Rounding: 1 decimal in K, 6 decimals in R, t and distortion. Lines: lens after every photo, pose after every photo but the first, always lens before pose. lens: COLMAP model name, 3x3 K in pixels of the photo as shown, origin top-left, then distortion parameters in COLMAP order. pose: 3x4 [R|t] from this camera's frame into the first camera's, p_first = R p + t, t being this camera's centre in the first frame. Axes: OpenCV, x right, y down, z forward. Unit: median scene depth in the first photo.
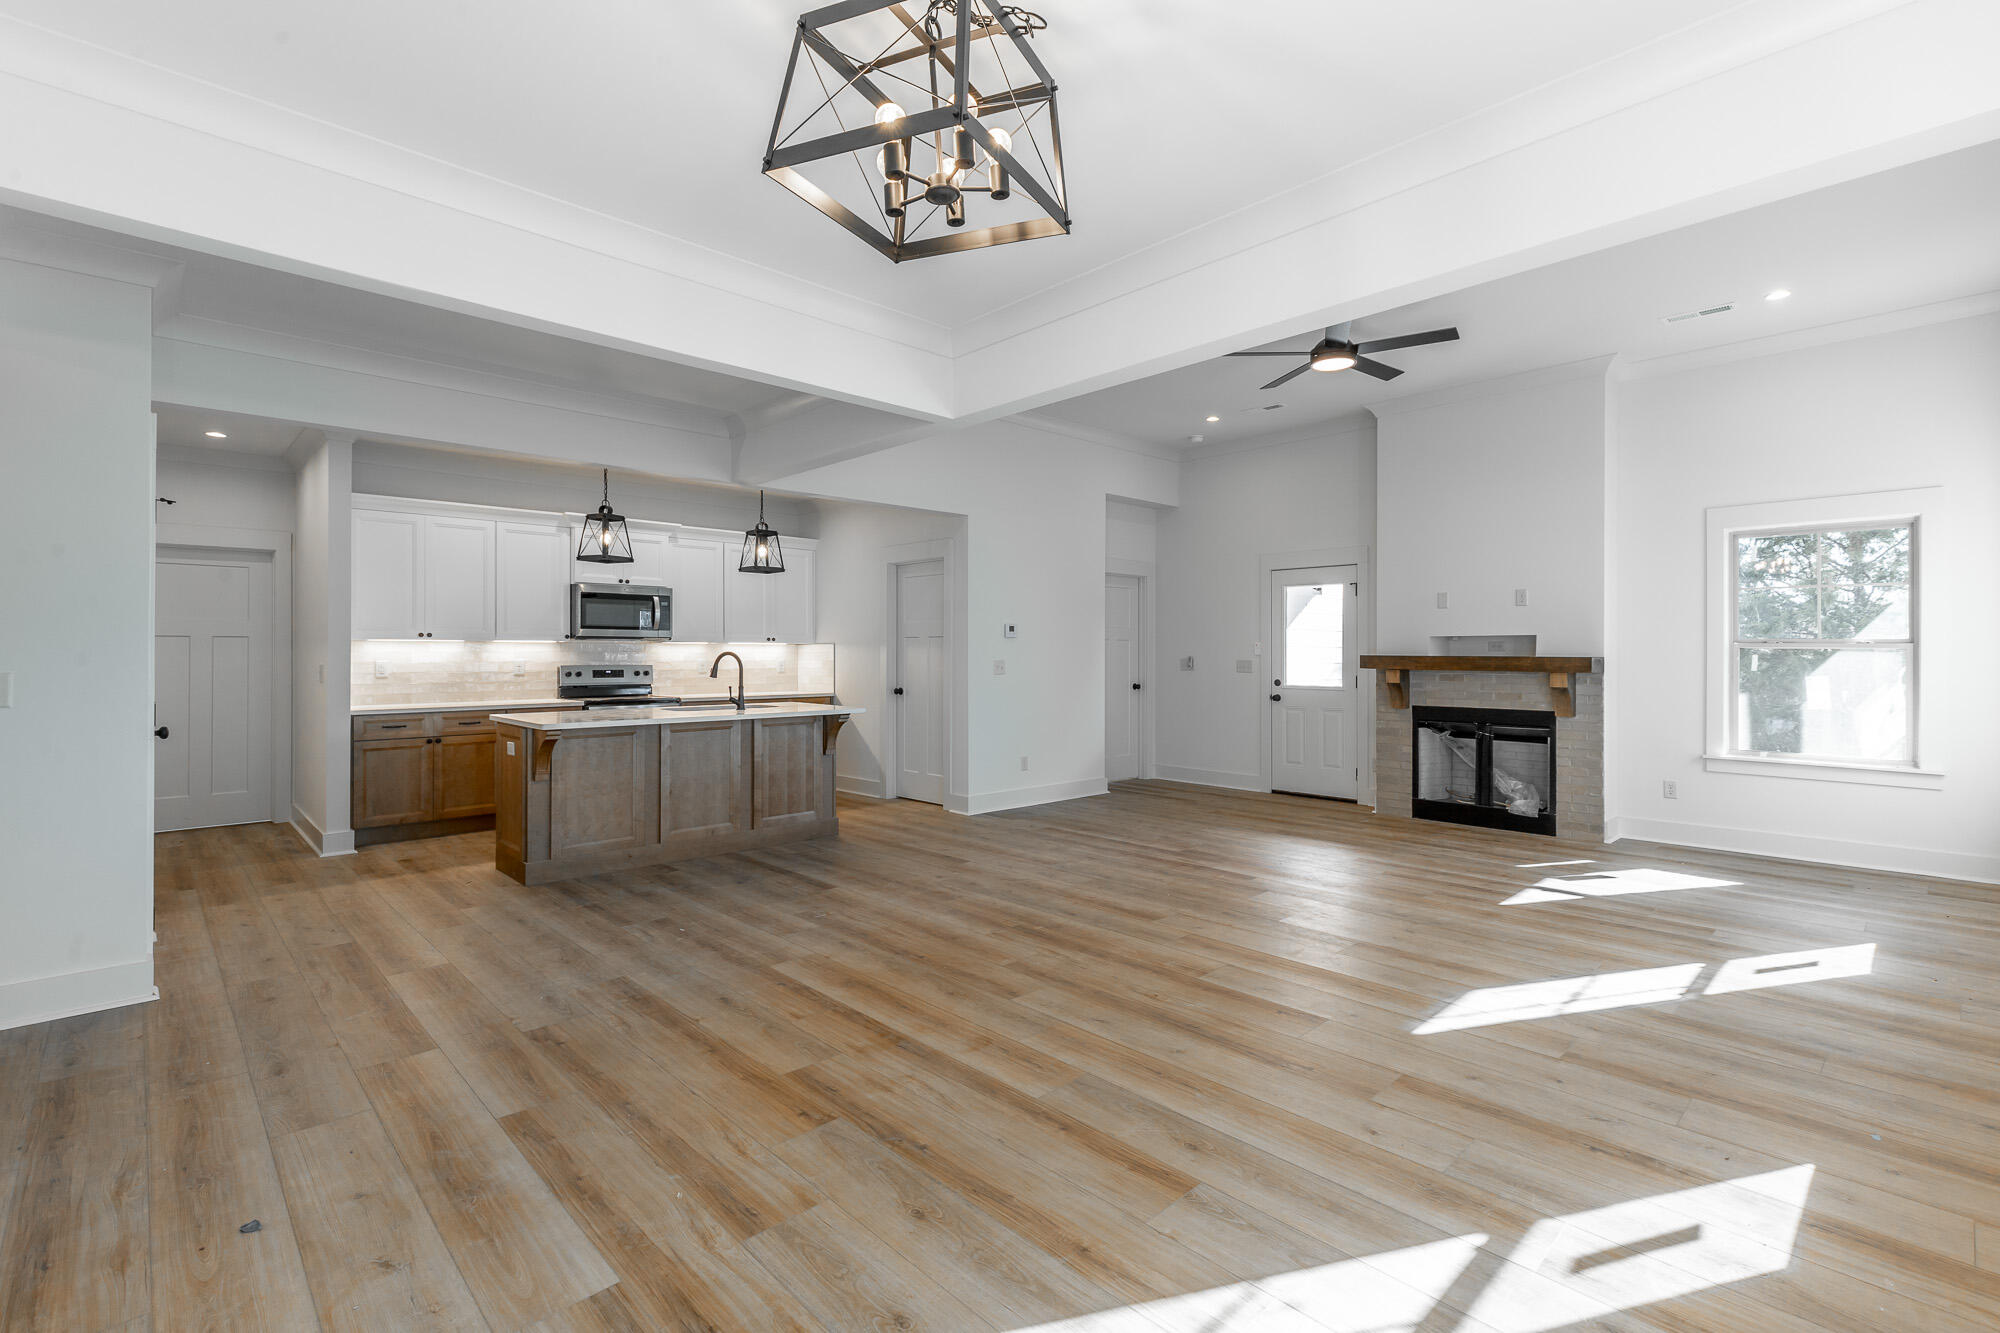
lens RADIAL K [[902.2, 0, 1013.3], [0, 902.2, 646.0], [0, 0, 1]] dist [0.005673, -0.000328]
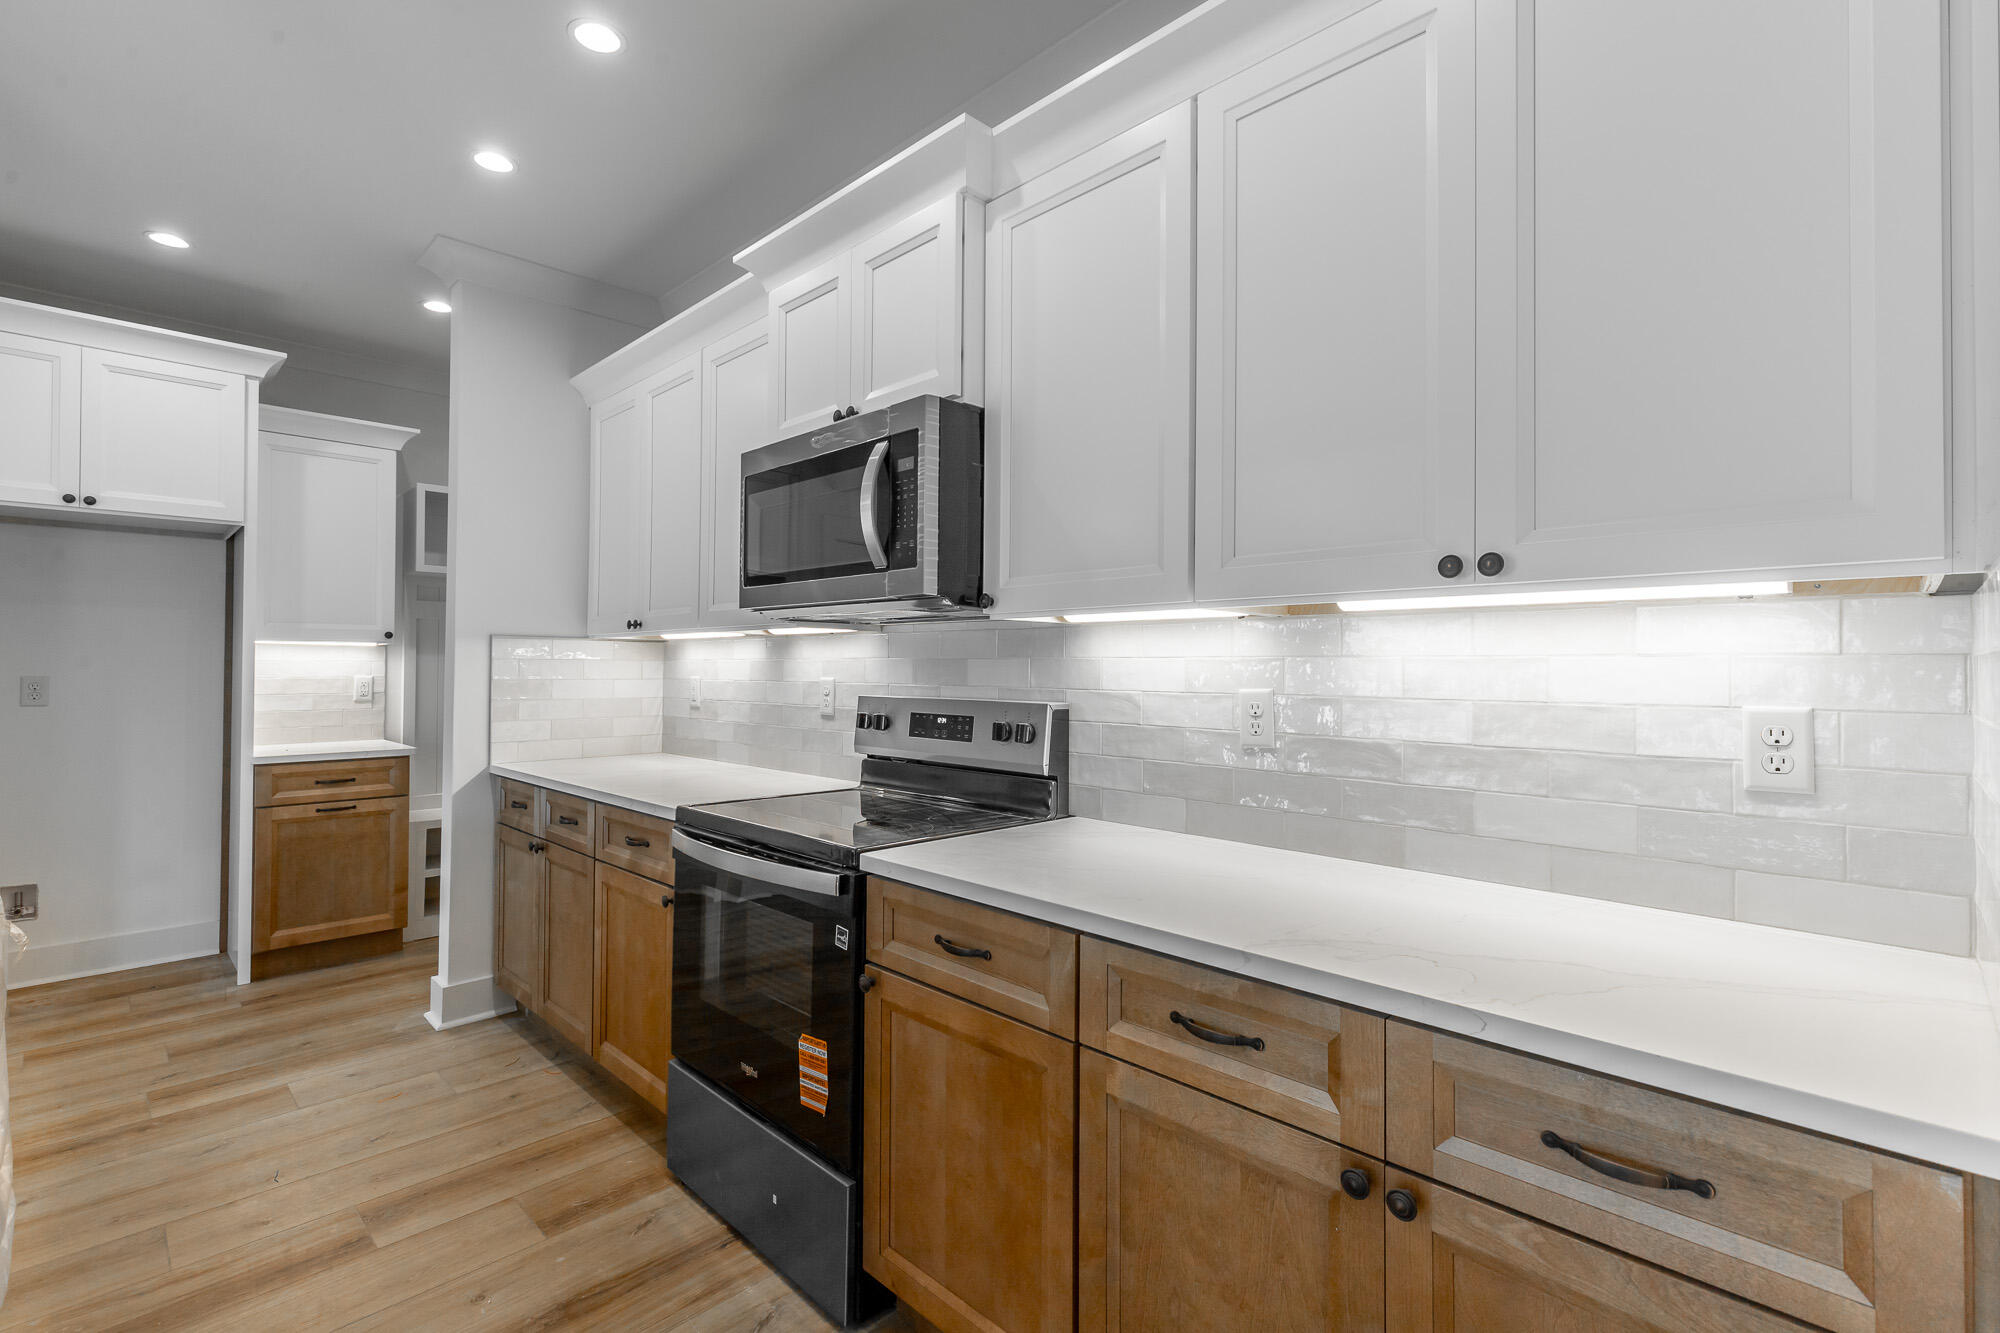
lens RADIAL K [[901.4, 0, 995.4], [0, 901.4, 654.0], [0, 0, 1]] dist [0.003187, 0.000877]
pose [[0.020425, -0.013429, -0.999701, -0.168687], [0.005354, 0.999897, -0.013322, 0.012218], [0.999777, -0.005080, 0.020495, 1.266609]]
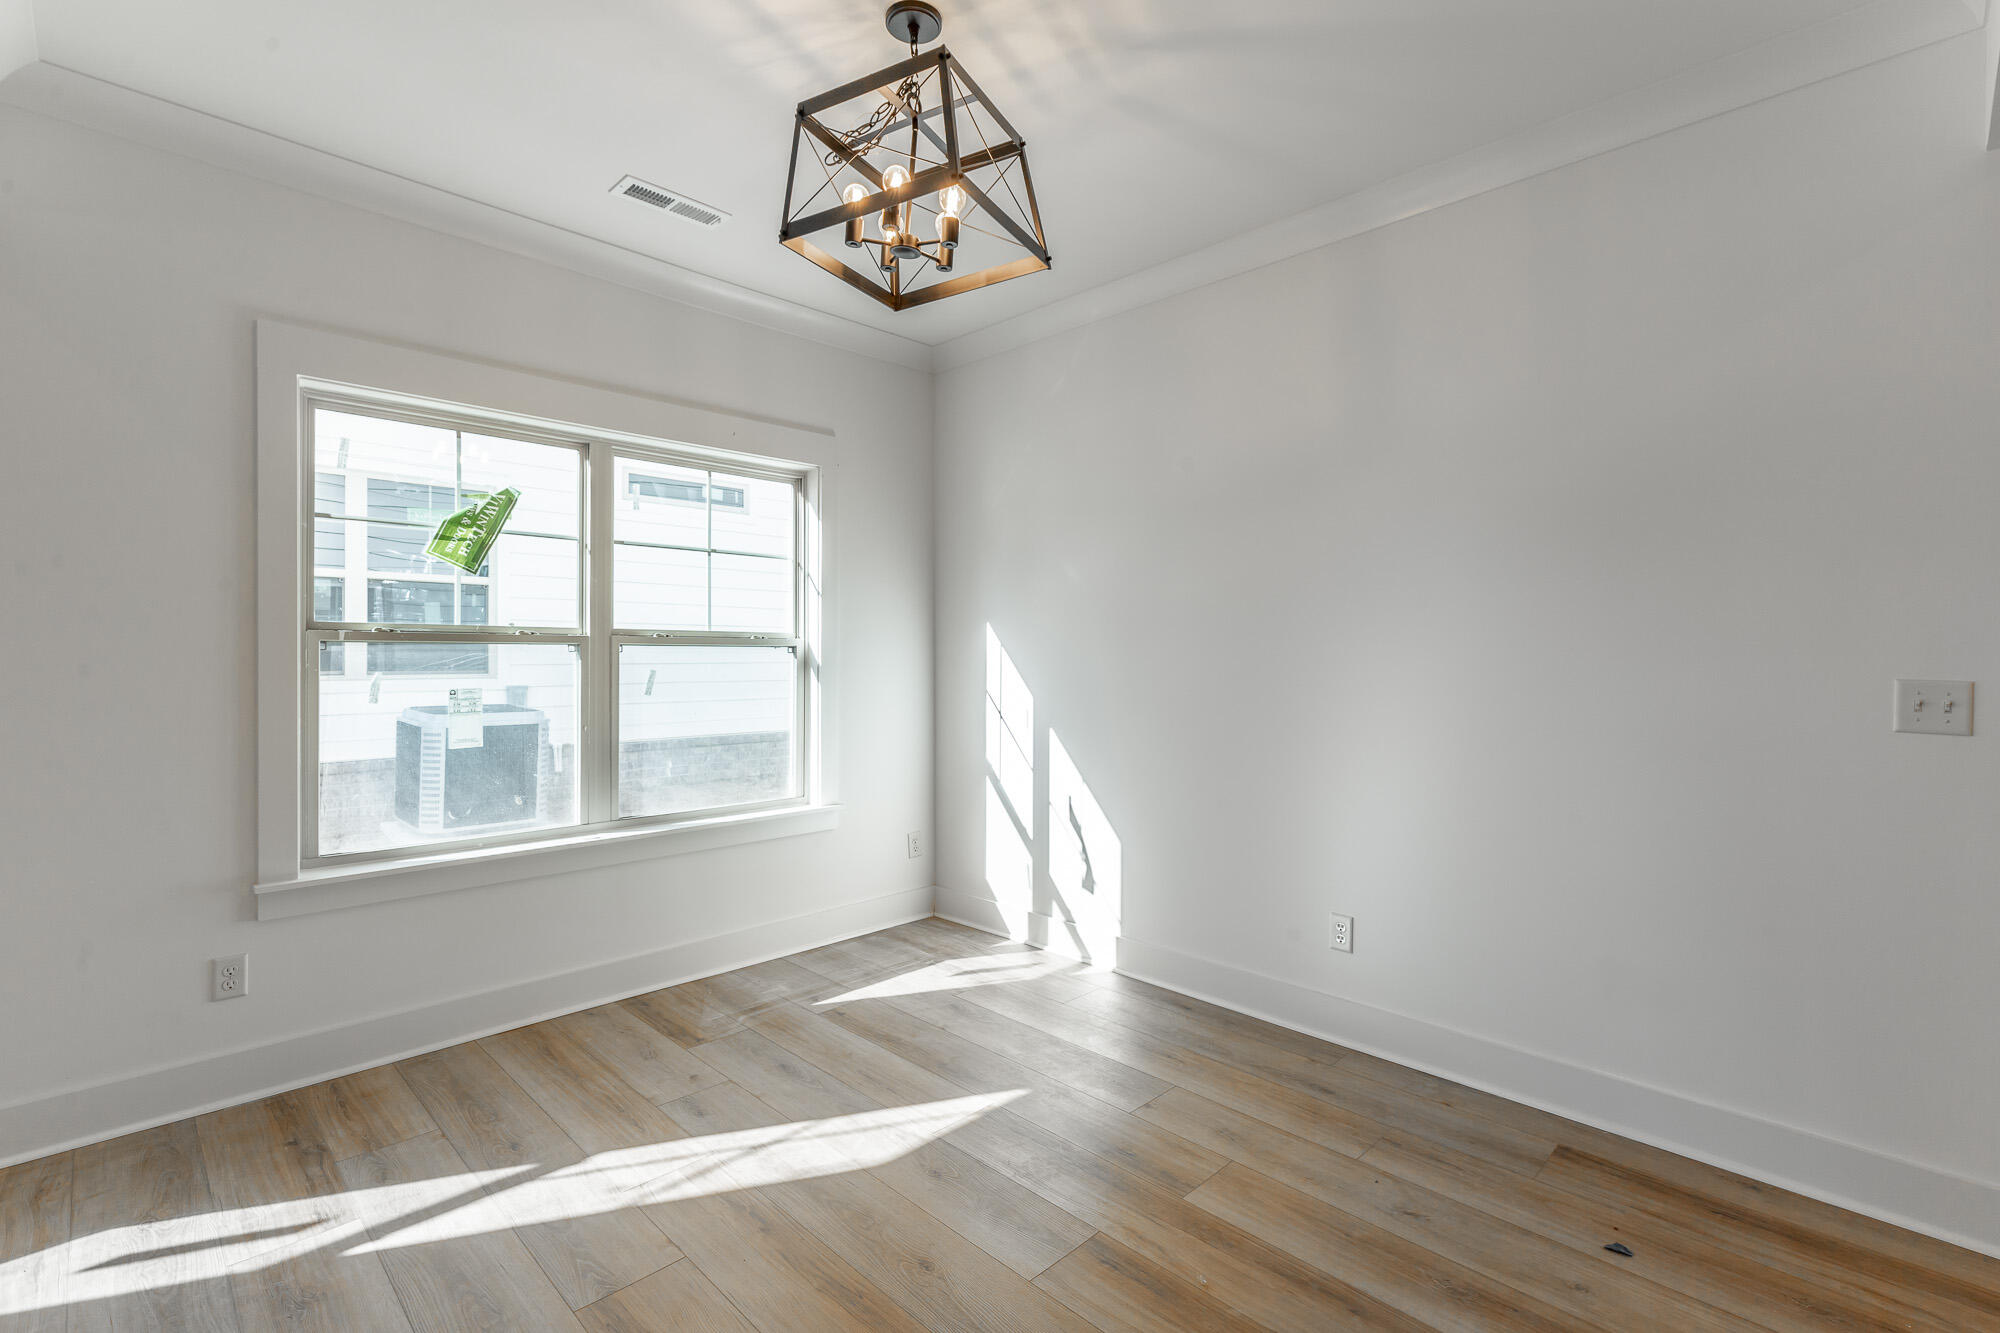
lens RADIAL K [[904.6, 0, 1018.8], [0, 904.6, 659.4], [0, 0, 1]] dist [0.005794, -0.000078]
pose [[-0.999699, -0.004619, -0.024104, -0.058123], [-0.004615, 0.999989, -0.000228, 0.003869], [0.024104, -0.000117, -0.999709, 0.647539]]
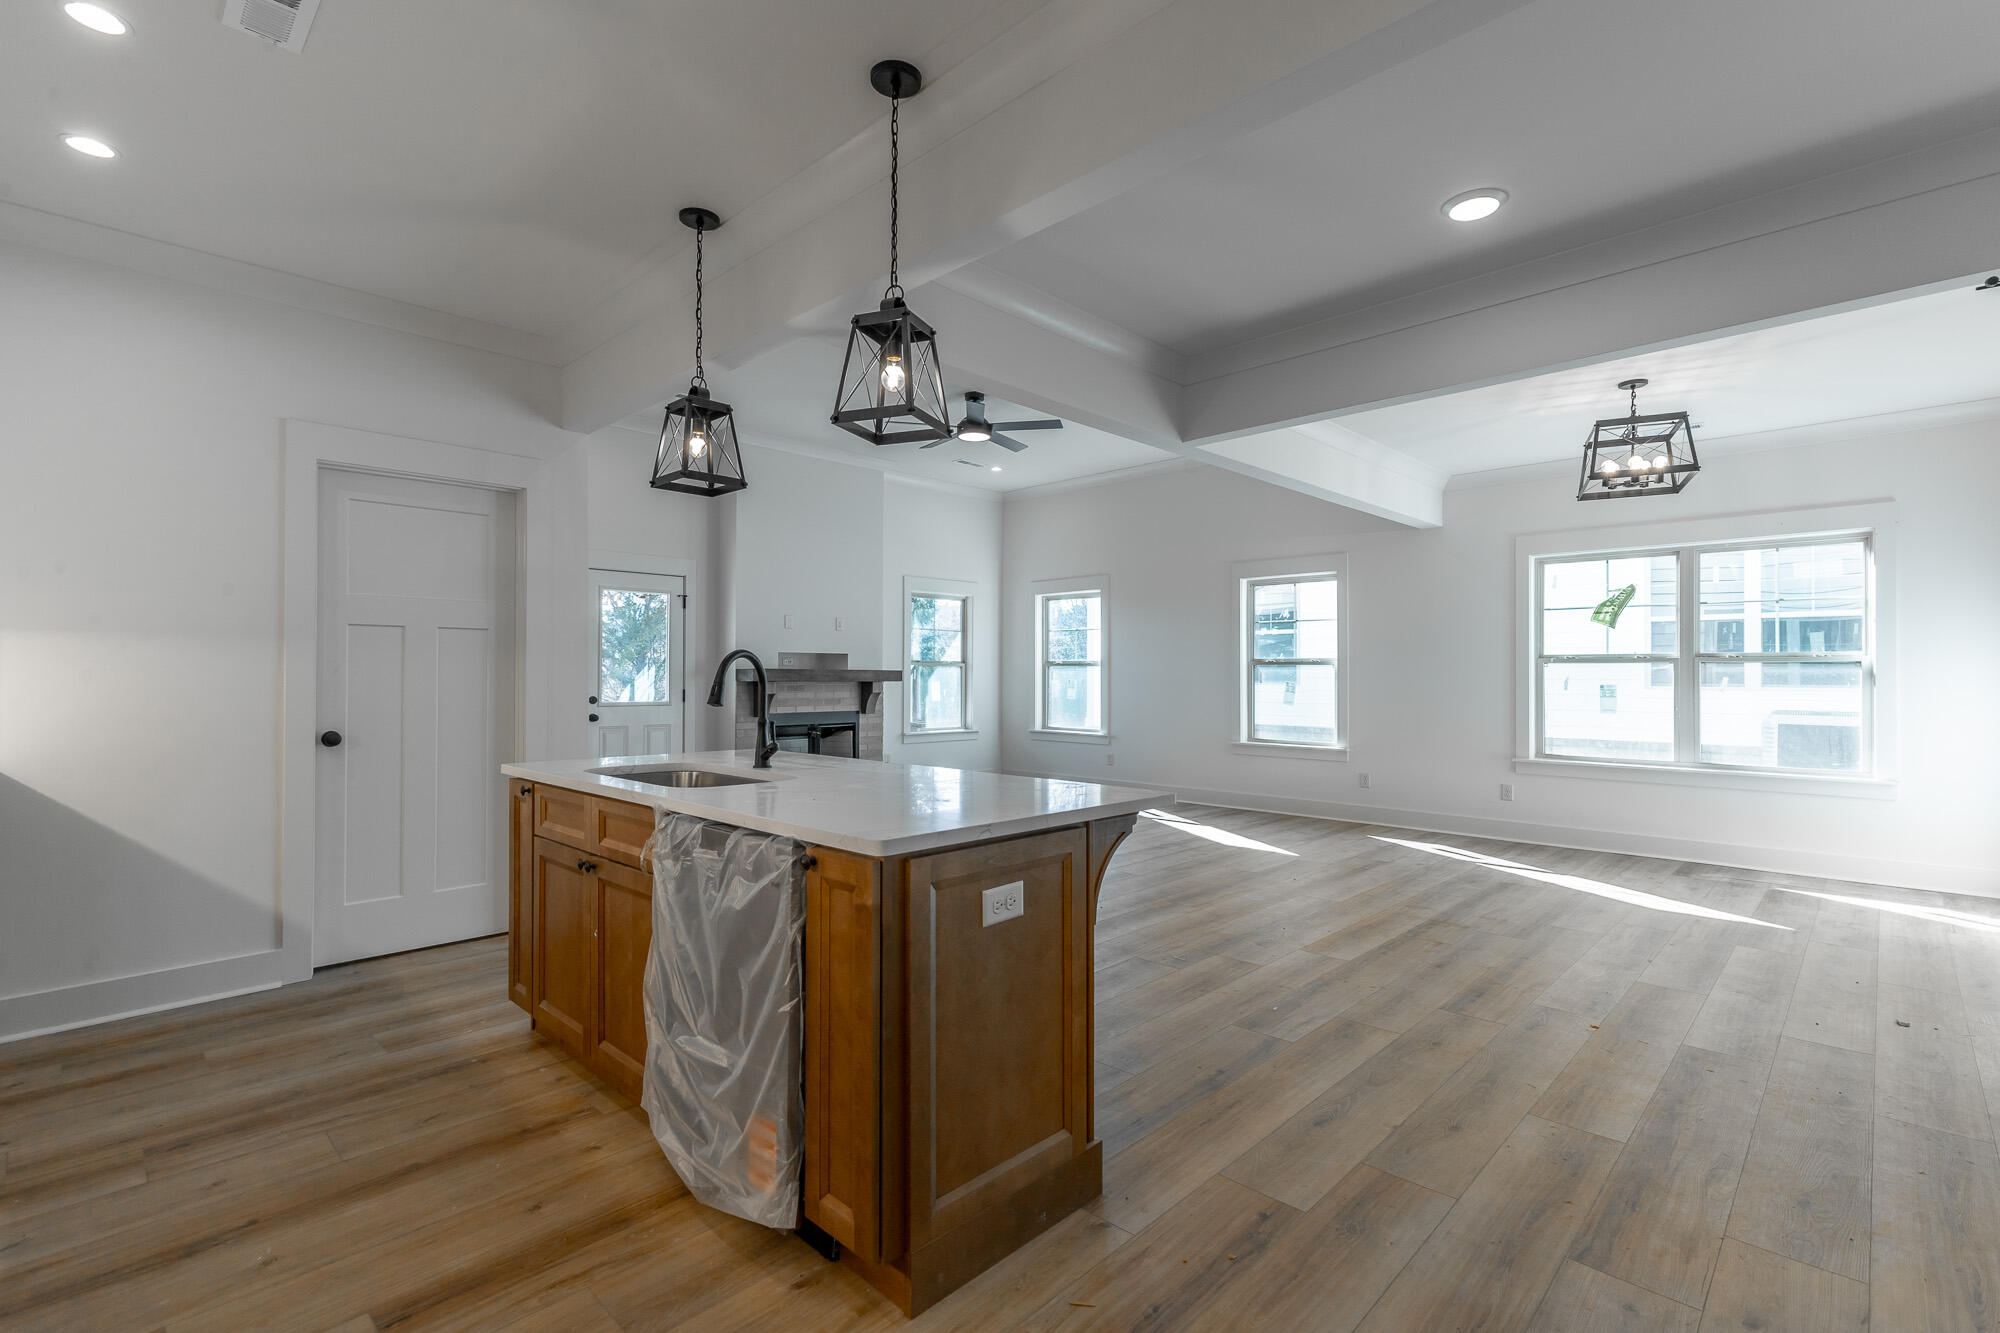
lens RADIAL K [[909.9, 0, 997.8], [0, 909.9, 671.8], [0, 0, 1]] dist [0.010559, -0.000285]
pose [[-0.029670, 0.002946, 0.999555, -0.789824], [-0.010208, 0.999943, -0.003251, 0.017088], [-0.999508, -0.010300, -0.029639, 0.866737]]
